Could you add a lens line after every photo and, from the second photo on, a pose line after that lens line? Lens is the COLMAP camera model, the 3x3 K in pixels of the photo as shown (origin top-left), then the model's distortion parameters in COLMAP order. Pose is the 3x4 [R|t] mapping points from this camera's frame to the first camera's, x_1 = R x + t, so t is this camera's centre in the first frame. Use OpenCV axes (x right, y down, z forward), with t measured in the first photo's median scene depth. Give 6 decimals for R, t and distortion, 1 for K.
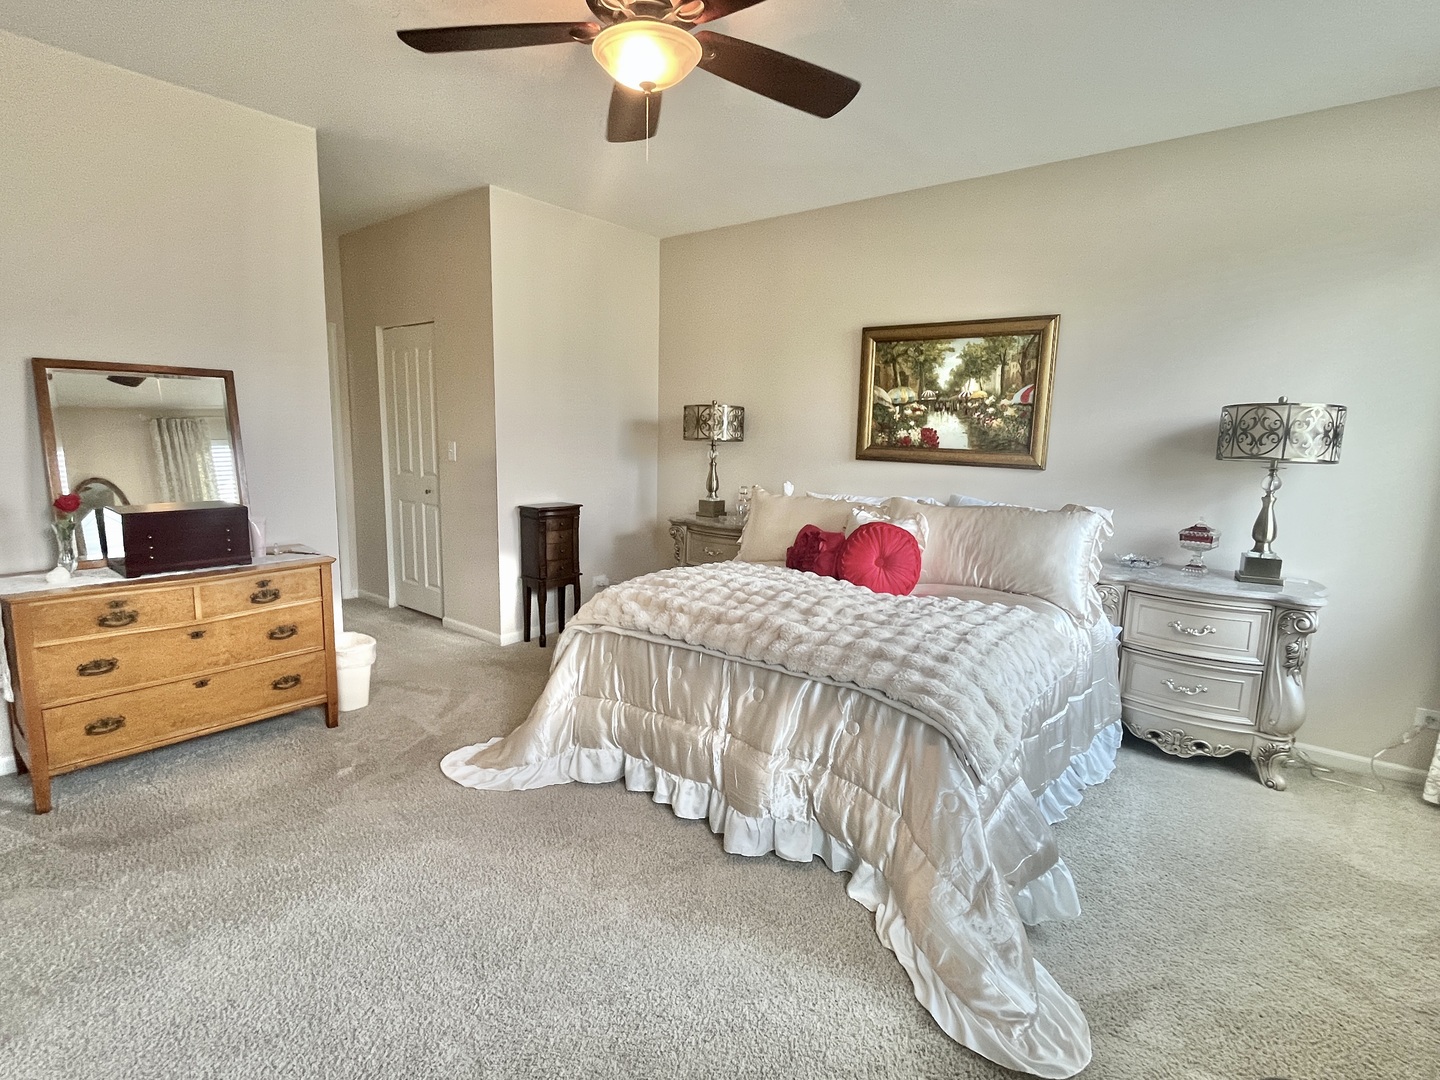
lens RADIAL K [[717.8, 0, 717.2], [0, 717.8, 541.3], [0, 0, 1]] dist [-0.004266, -0.000264]
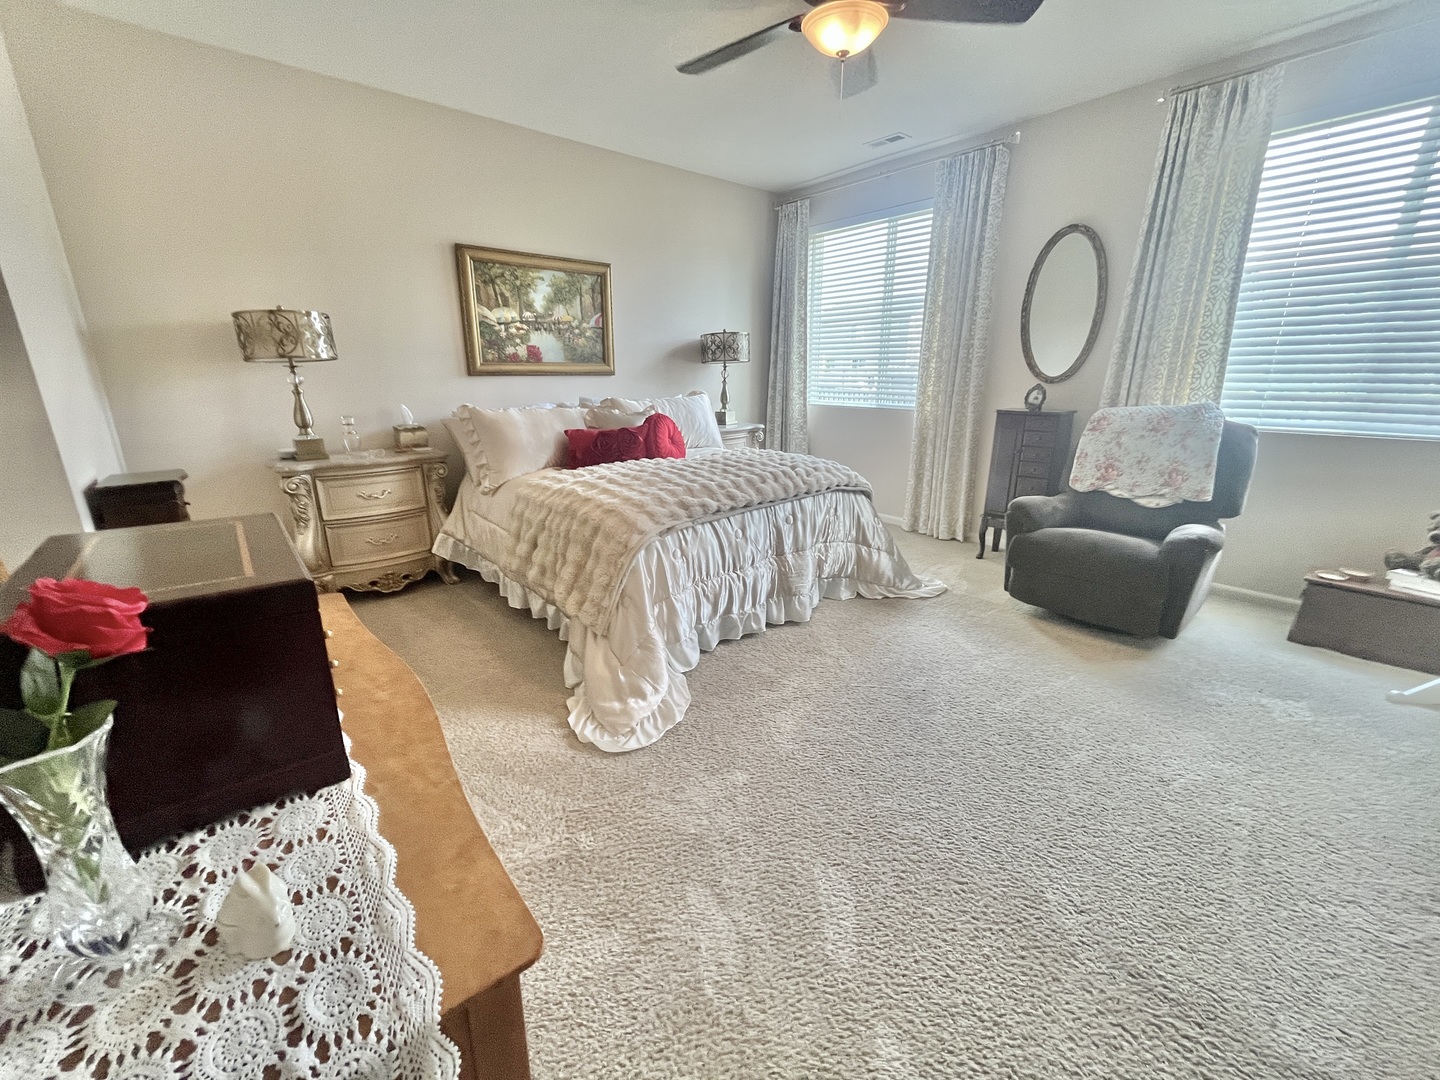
lens RADIAL K [[579.7, 0, 717.4], [0, 579.7, 535.3], [0, 0, 1]] dist [0.008870, -0.000057]
pose [[0.181085, -0.315844, 0.931370, -0.667659], [0.140502, 0.945621, 0.293359, -0.097080], [-0.973379, 0.077737, 0.215615, 0.505895]]
